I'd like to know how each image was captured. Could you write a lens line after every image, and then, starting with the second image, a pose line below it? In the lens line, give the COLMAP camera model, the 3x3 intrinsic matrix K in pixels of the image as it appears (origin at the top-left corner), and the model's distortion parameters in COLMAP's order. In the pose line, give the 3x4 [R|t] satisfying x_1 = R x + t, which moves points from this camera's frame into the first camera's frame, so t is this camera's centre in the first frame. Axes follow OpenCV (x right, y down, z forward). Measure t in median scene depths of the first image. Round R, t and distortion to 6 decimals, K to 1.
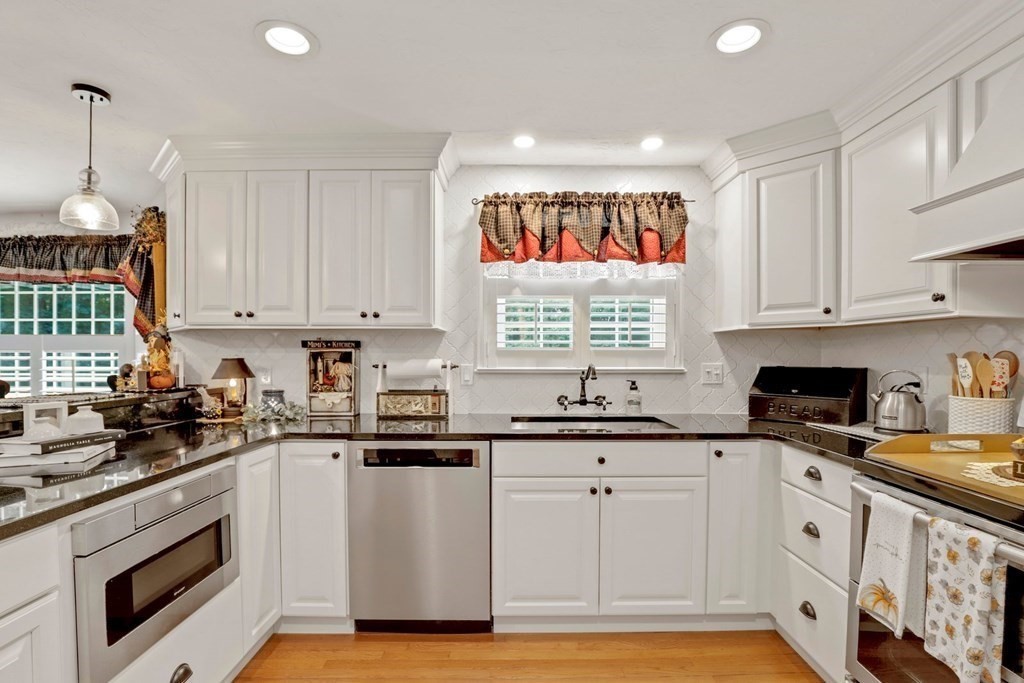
lens RADIAL K [[476.2, 0, 511.8], [0, 476.2, 362.5], [0, 0, 1]] dist [-0.031372, 0.005015]
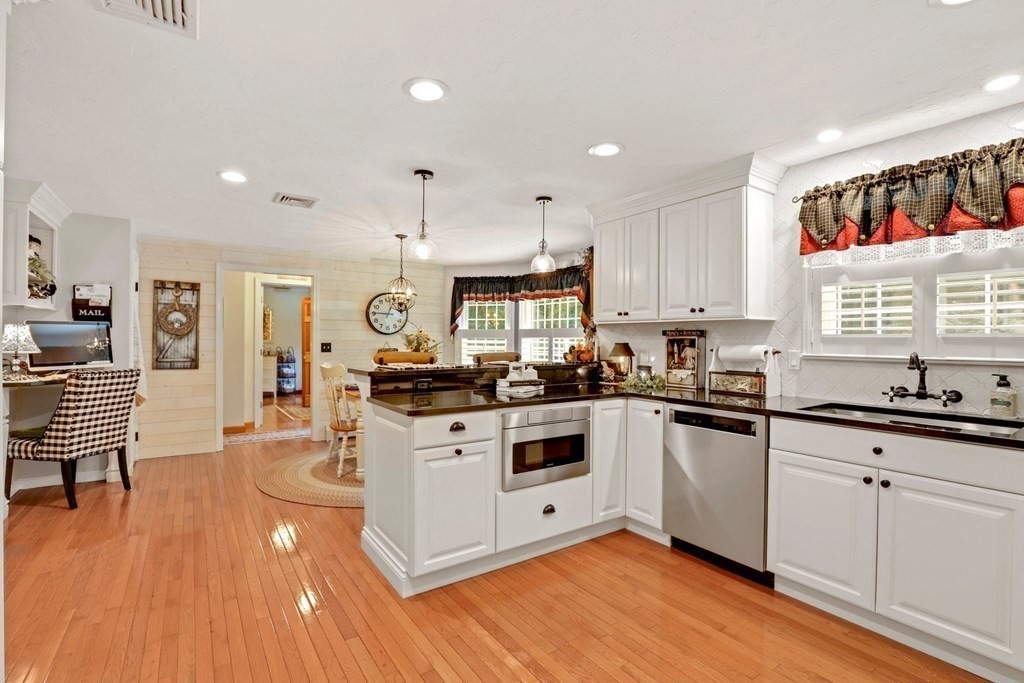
lens RADIAL K [[476.2, 0, 515.4], [0, 476.2, 339.4], [0, 0, 1]] dist [-0.031372, 0.005015]
pose [[0.568041, 0.002359, -0.822997, 0.451398], [-0.018451, 0.999781, -0.009870, 0.001131], [0.822793, 0.020791, 0.567961, -0.128166]]
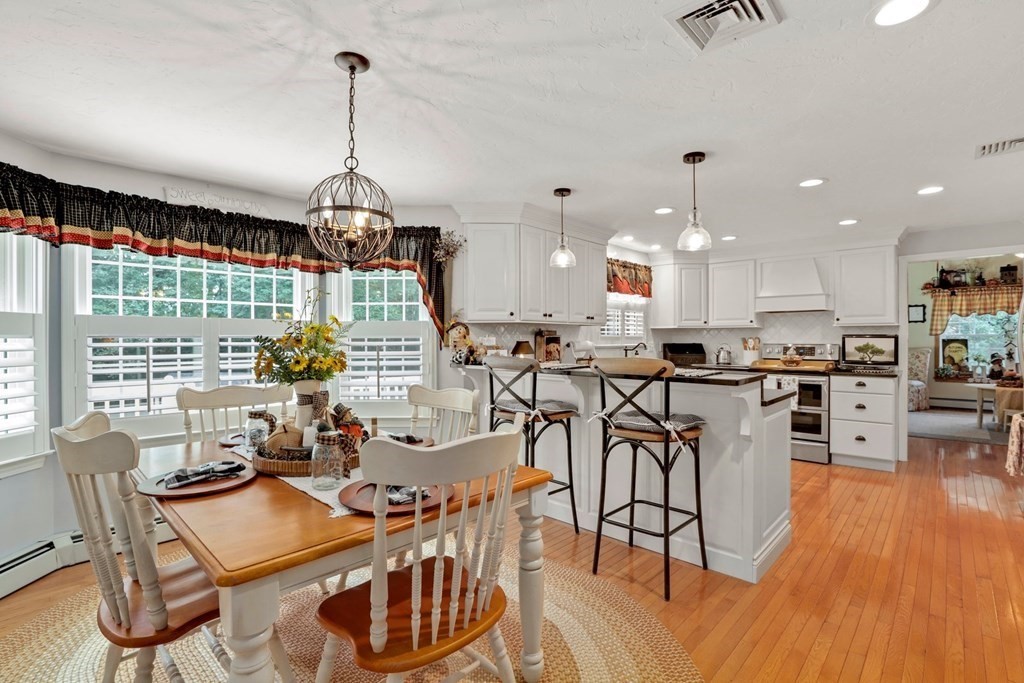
lens RADIAL K [[476.2, 0, 518.6], [0, 476.2, 343.0], [0, 0, 1]] dist [-0.031372, 0.005015]
pose [[0.682847, -0.009723, 0.730496, -1.765049], [0.014735, 0.999891, -0.000466, -0.002901], [-0.730412, 0.011082, 0.682916, -0.083987]]
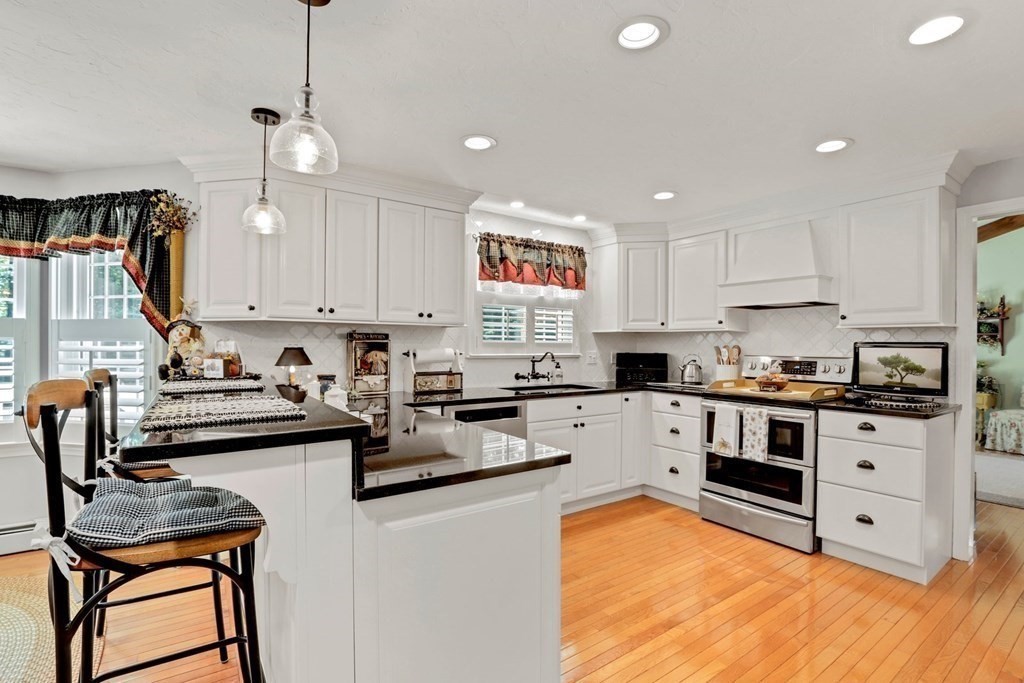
lens RADIAL K [[476.2, 0, 513.6], [0, 476.2, 349.5], [0, 0, 1]] dist [-0.031372, 0.005015]
pose [[0.822820, 0.000191, 0.568301, -0.798587], [0.003484, 0.999979, -0.005381, 0.003884], [-0.568291, 0.006408, 0.822803, -0.226065]]
